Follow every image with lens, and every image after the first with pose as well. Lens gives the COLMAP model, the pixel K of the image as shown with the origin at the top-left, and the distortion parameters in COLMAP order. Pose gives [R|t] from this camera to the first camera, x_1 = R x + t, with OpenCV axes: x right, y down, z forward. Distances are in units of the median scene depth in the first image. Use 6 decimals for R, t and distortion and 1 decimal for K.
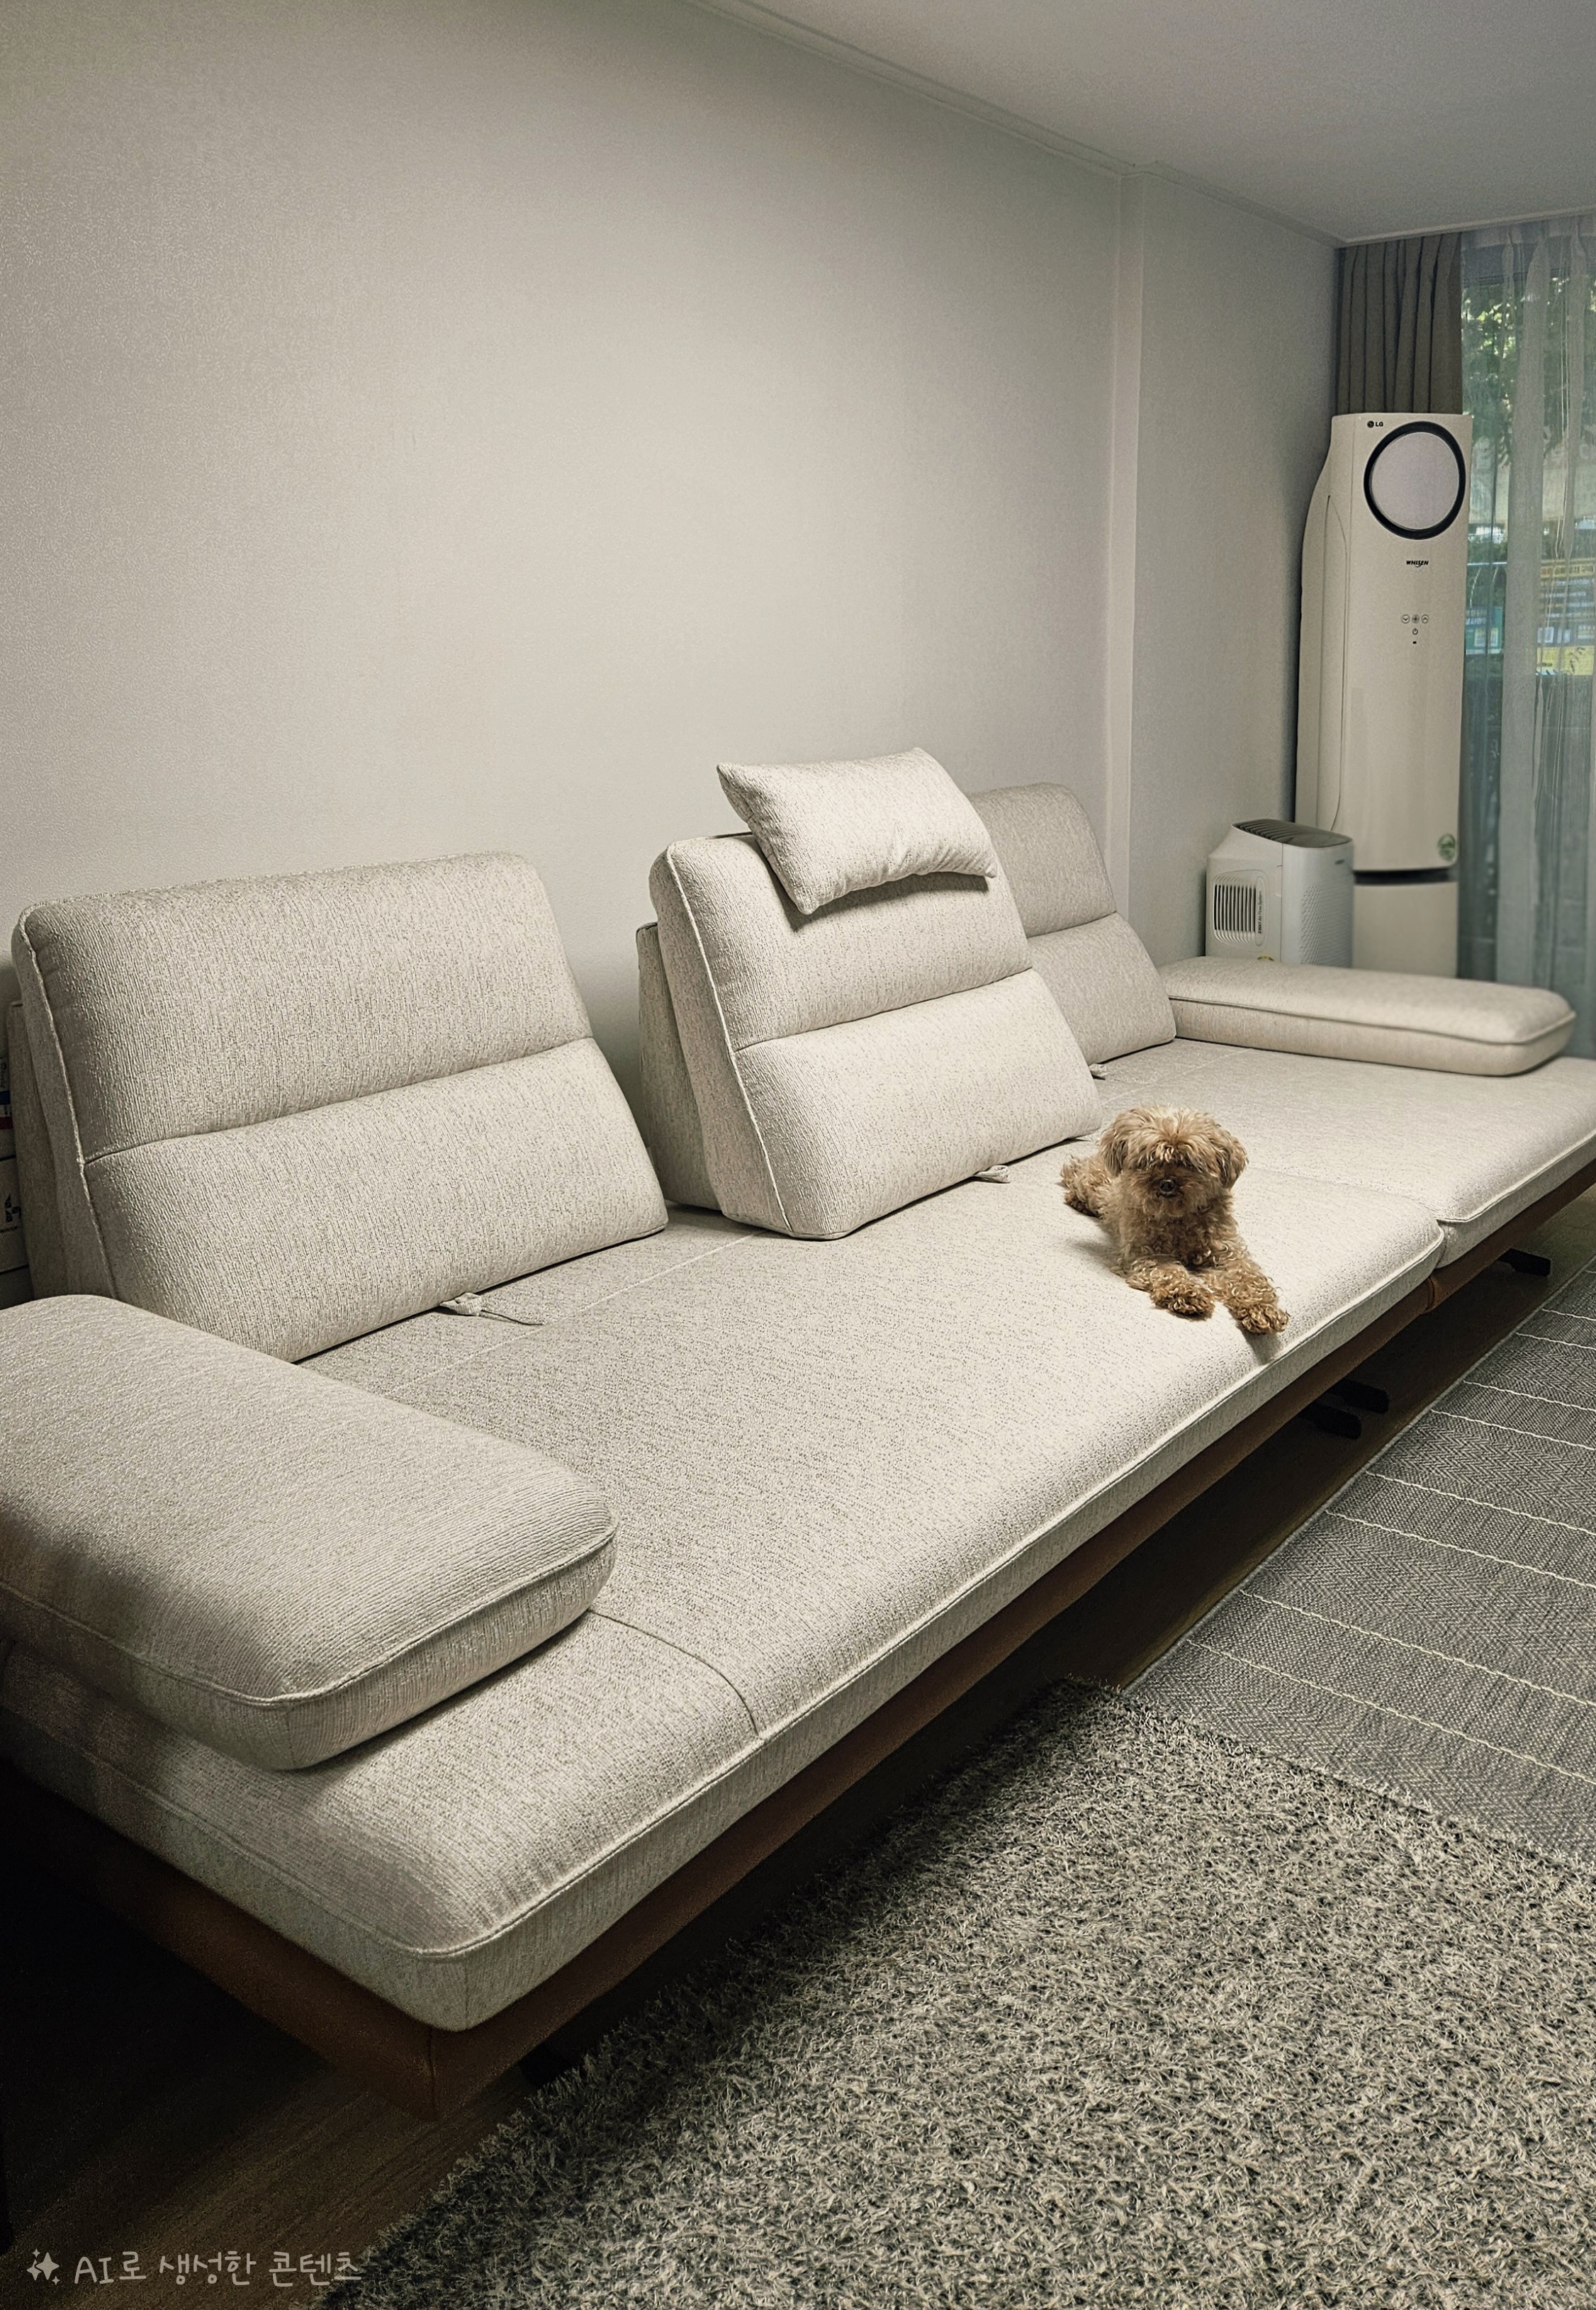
lens RADIAL K [[1916.0, 0, 800.6], [0, 1916.0, 824.5], [0, 0, 1]] dist [0.083886, -0.069080]
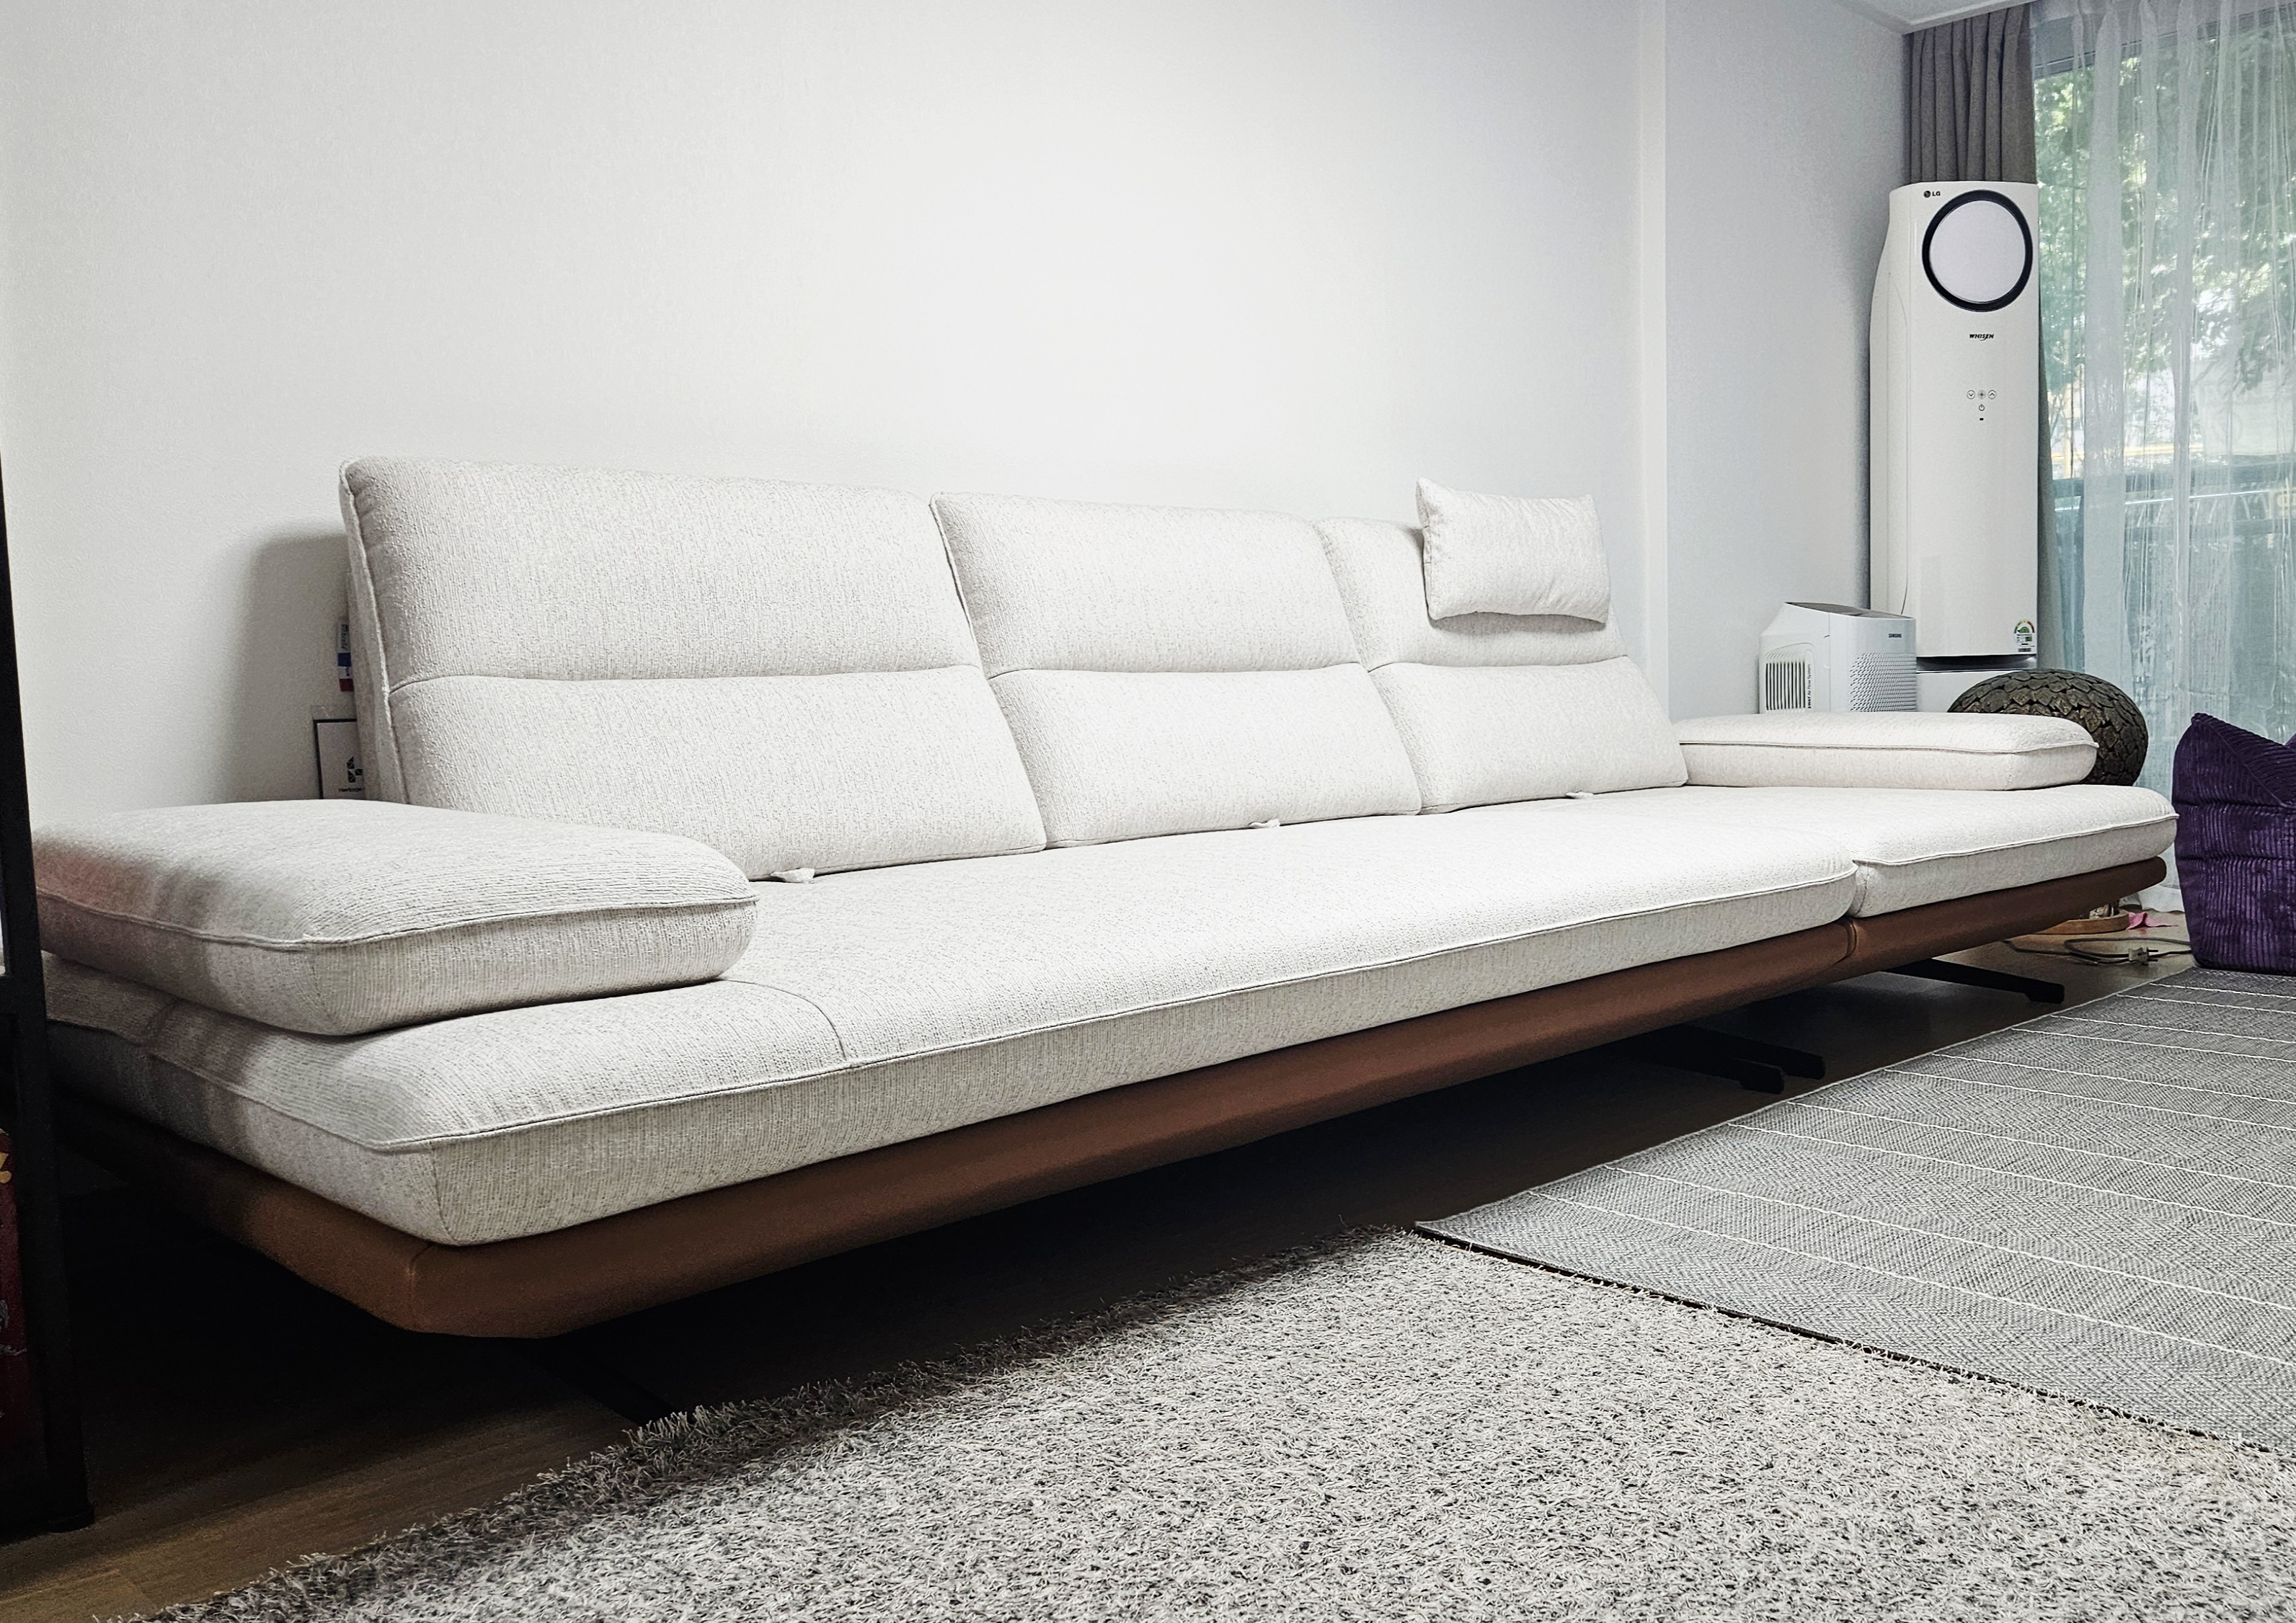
lens RADIAL K [[1942.0, 0, 1380.0], [0, 1942.0, 751.2], [0, 0, 1]] dist [0.048198, -0.015851]
pose [[0.995709, -0.010853, -0.091899, 0.197545], [0.006981, 0.999078, -0.042350, 0.204670], [0.092274, 0.041527, 0.994867, 0.016851]]
